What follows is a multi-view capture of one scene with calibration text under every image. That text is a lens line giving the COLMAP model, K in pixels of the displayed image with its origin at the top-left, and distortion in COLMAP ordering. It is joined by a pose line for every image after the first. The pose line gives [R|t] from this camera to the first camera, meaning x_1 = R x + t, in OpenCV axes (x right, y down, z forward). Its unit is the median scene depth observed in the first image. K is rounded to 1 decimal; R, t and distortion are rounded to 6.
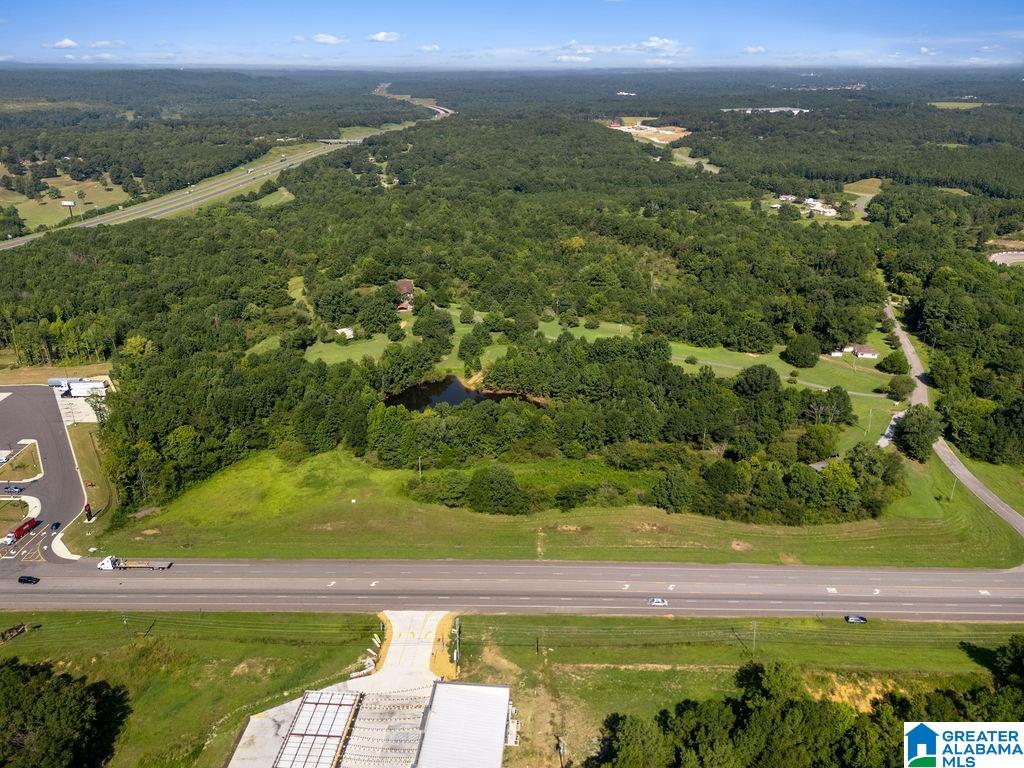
lens RADIAL K [[773.4, 0, 510.0], [0, 773.4, 362.2], [0, 0, 1]] dist [0.073649, -0.065144]
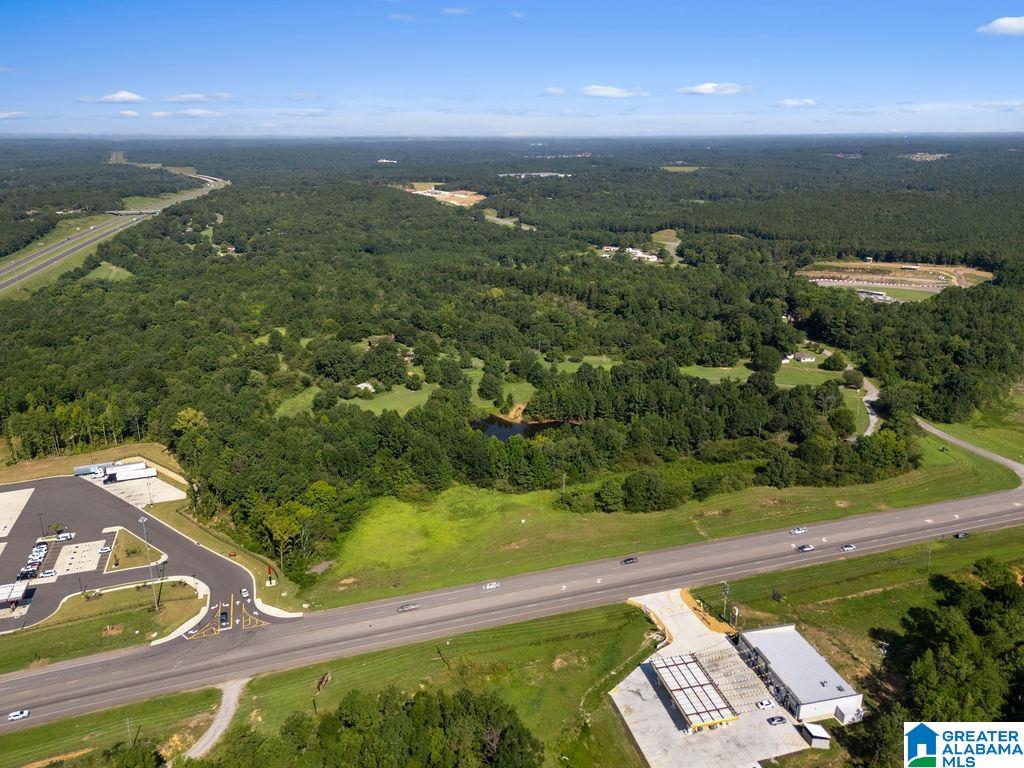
lens RADIAL K [[767.4, 0, 512.0], [0, 767.4, 384.0], [0, 0, 1]] dist [0.075143, -0.067960]
pose [[0.944485, -0.102217, 0.312248, -0.372237], [0.118220, 0.992449, -0.032705, 0.014342], [-0.306547, 0.067804, 0.949437, -0.022628]]
